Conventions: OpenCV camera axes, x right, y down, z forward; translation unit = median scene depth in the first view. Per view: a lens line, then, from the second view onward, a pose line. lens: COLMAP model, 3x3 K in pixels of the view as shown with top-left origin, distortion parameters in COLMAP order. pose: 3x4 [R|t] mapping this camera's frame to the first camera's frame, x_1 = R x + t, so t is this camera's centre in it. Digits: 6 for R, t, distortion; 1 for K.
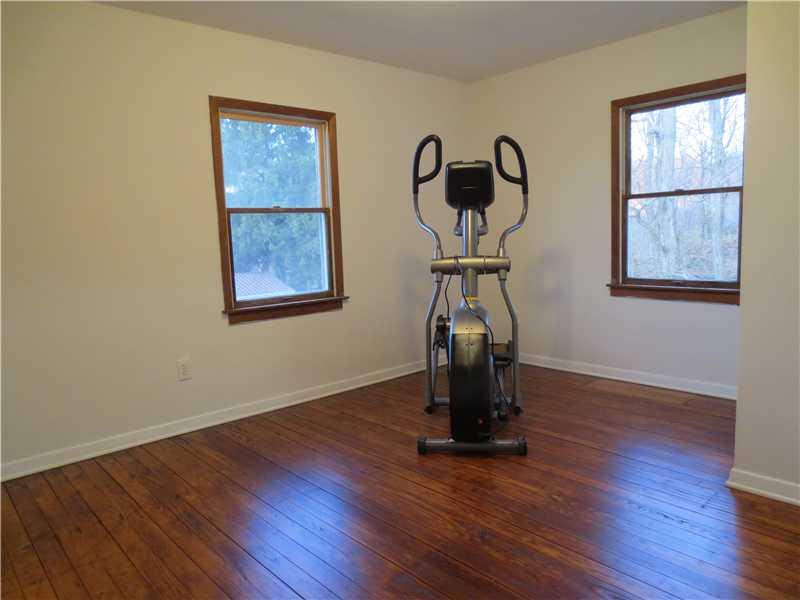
lens RADIAL K [[572.3, 0, 400.0], [0, 572.3, 300.0], [0, 0, 1]] dist [-0.009828, -0.003467]
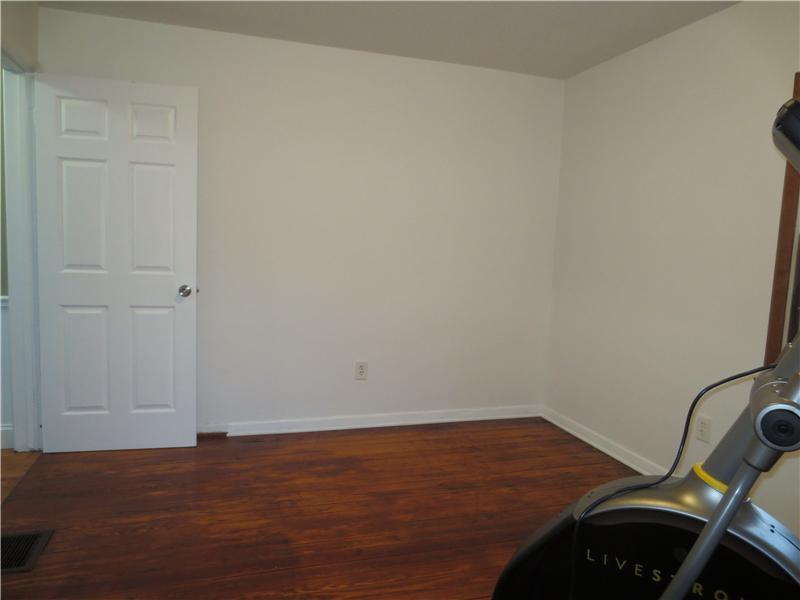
lens RADIAL K [[572.3, 0, 400.0], [0, 572.3, 300.0], [0, 0, 1]] dist [-0.009828, -0.003467]
pose [[-0.423948, 0.107757, -0.899253, 0.697511], [-0.128634, 0.975667, 0.177558, -0.192798], [0.896505, 0.190950, -0.399771, 1.206691]]
